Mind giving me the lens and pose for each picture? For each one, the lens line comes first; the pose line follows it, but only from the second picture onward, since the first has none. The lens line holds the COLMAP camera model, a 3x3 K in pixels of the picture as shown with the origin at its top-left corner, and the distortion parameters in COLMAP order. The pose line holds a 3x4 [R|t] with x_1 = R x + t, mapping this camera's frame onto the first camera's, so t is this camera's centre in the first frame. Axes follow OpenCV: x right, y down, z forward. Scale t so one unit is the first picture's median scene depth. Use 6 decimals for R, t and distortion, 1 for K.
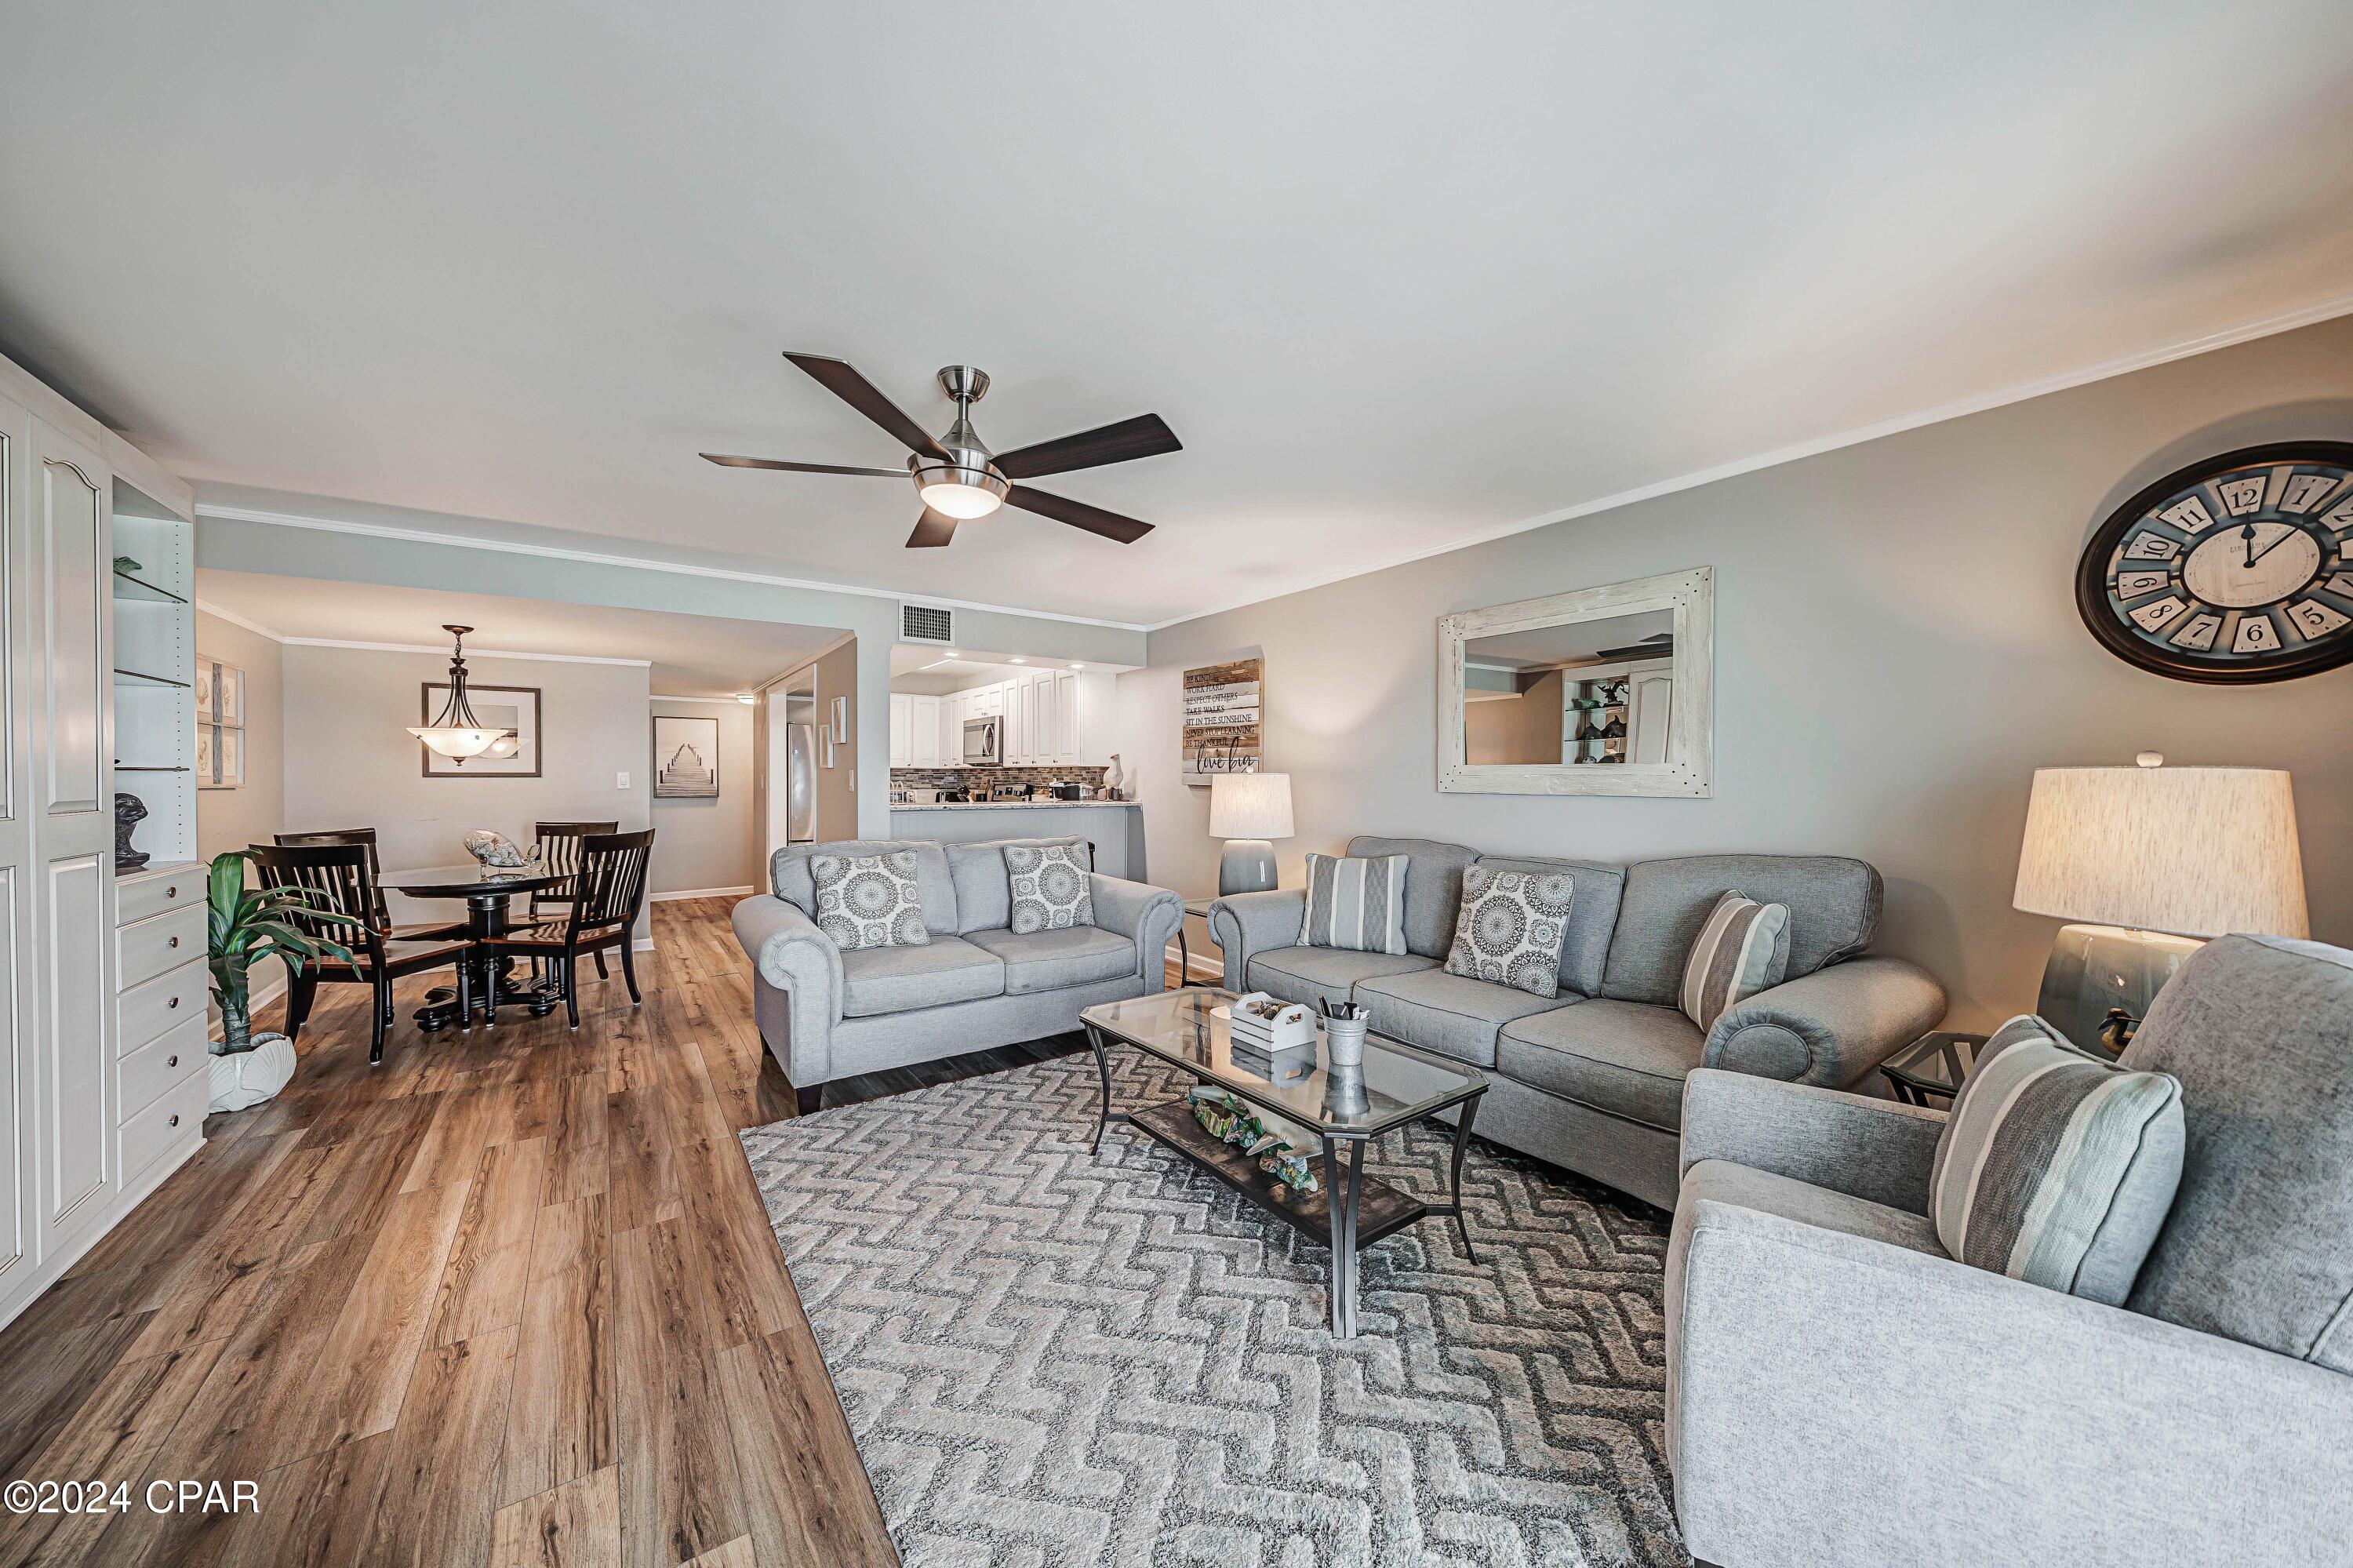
lens RADIAL K [[820.2, 0, 1155.0], [0, 820.2, 770.8], [0, 0, 1]] dist [-0.005804, 0.000629]
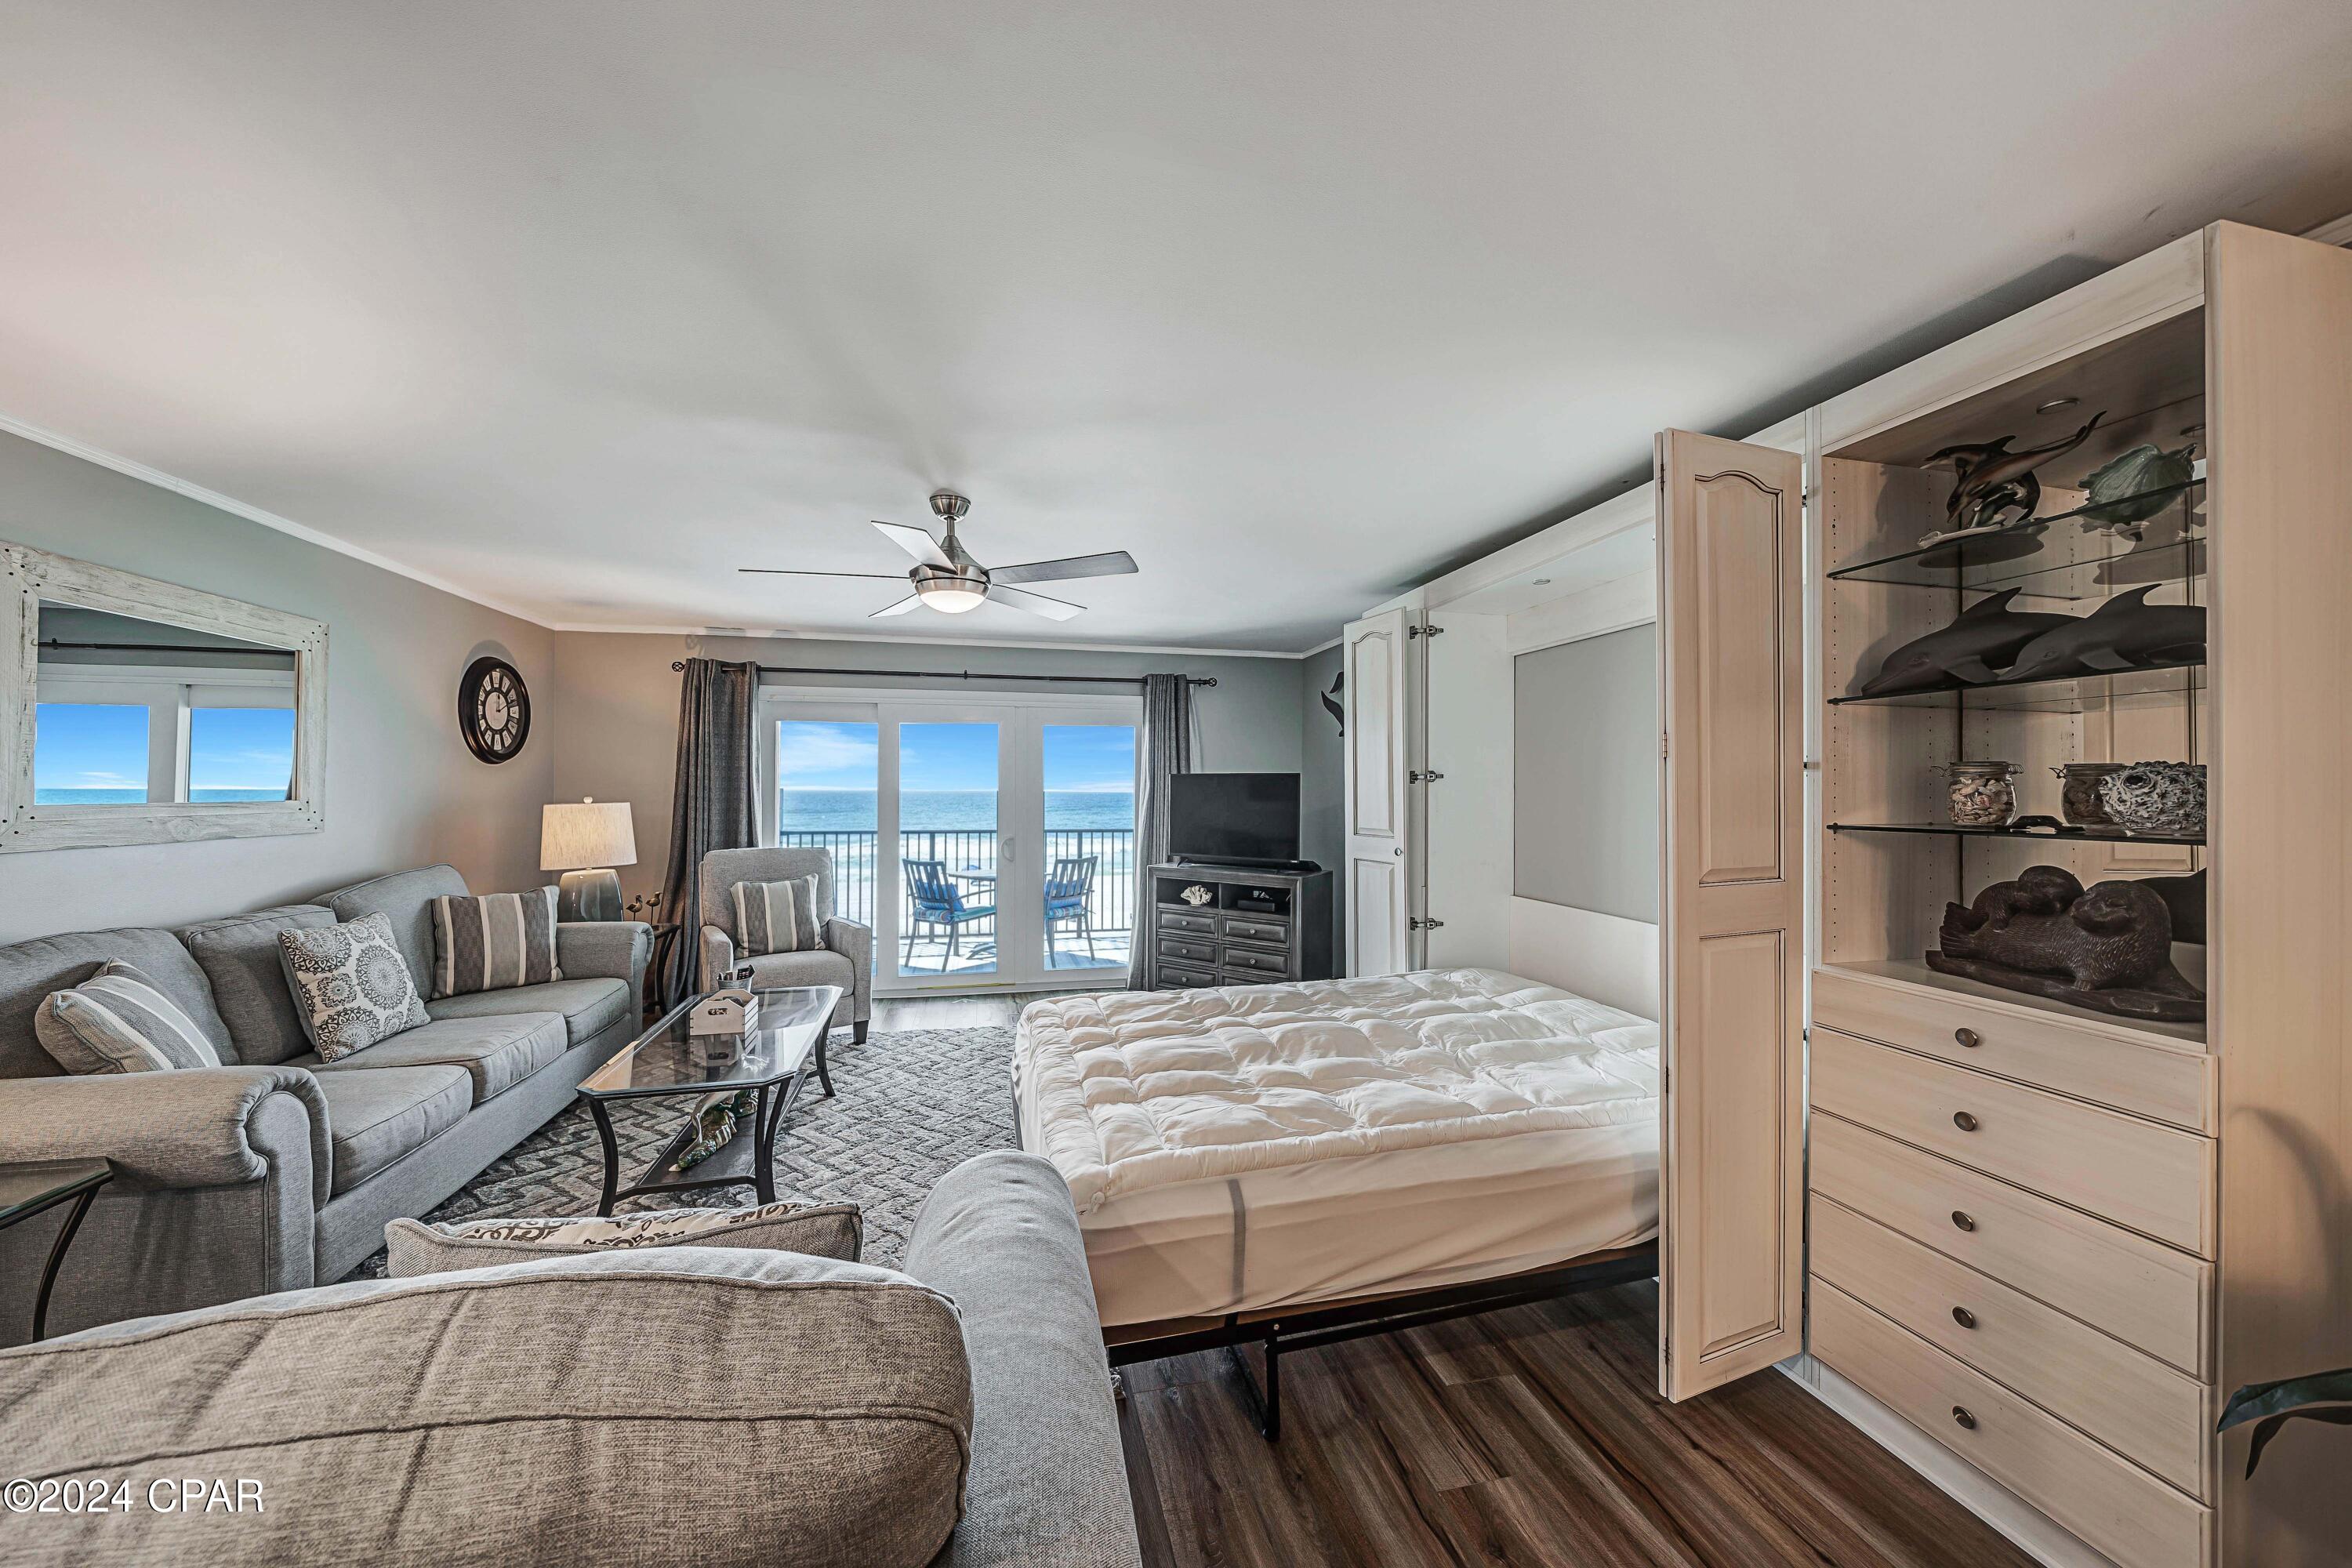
lens RADIAL K [[819.9, 0, 1160.0], [0, 819.9, 788.5], [0, 0, 1]] dist [-0.005804, 0.000629]
pose [[-0.927209, -0.003405, 0.374530, -0.616424], [-0.005545, 0.999974, -0.004637, -0.021712], [-0.374504, -0.006377, -0.927203, 1.261065]]
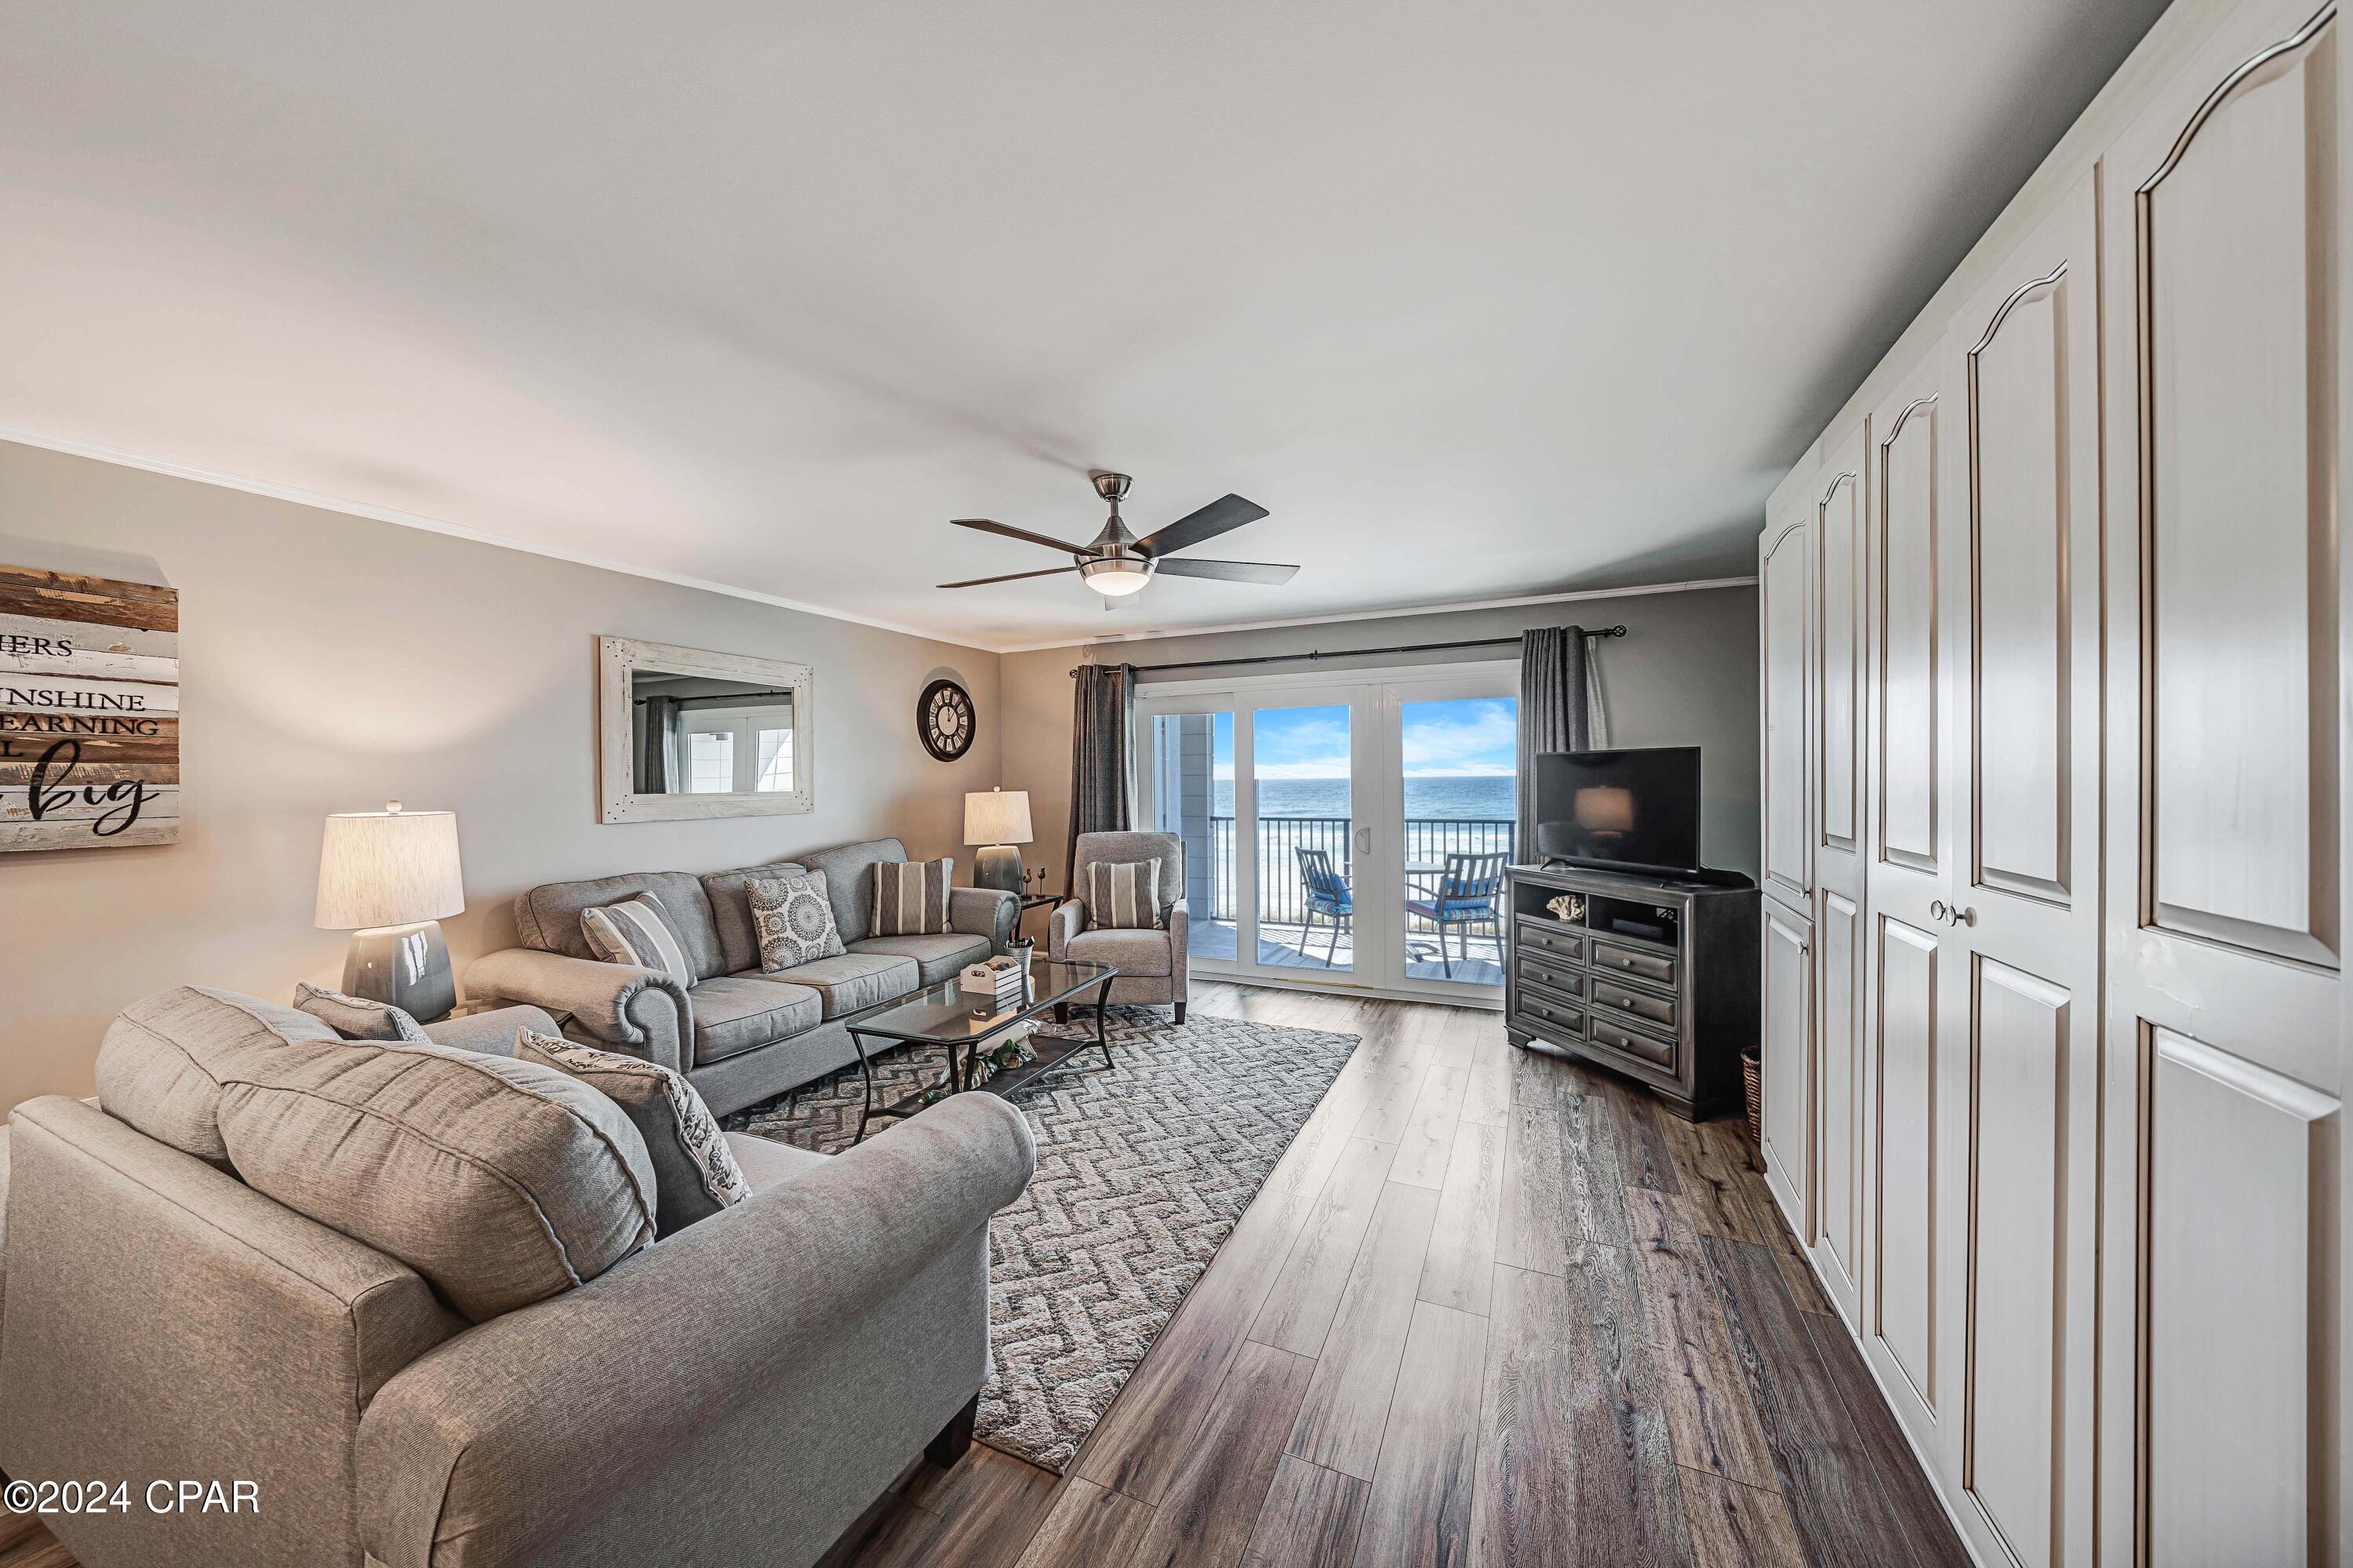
lens RADIAL K [[820.2, 0, 1162.7], [0, 820.2, 789.1], [0, 0, 1]] dist [-0.005804, 0.000629]
pose [[-0.514393, -0.006241, 0.857532, -0.809104], [0.006549, 0.999916, 0.011205, -0.020879], [-0.857529, 0.011380, -0.514309, 0.973959]]
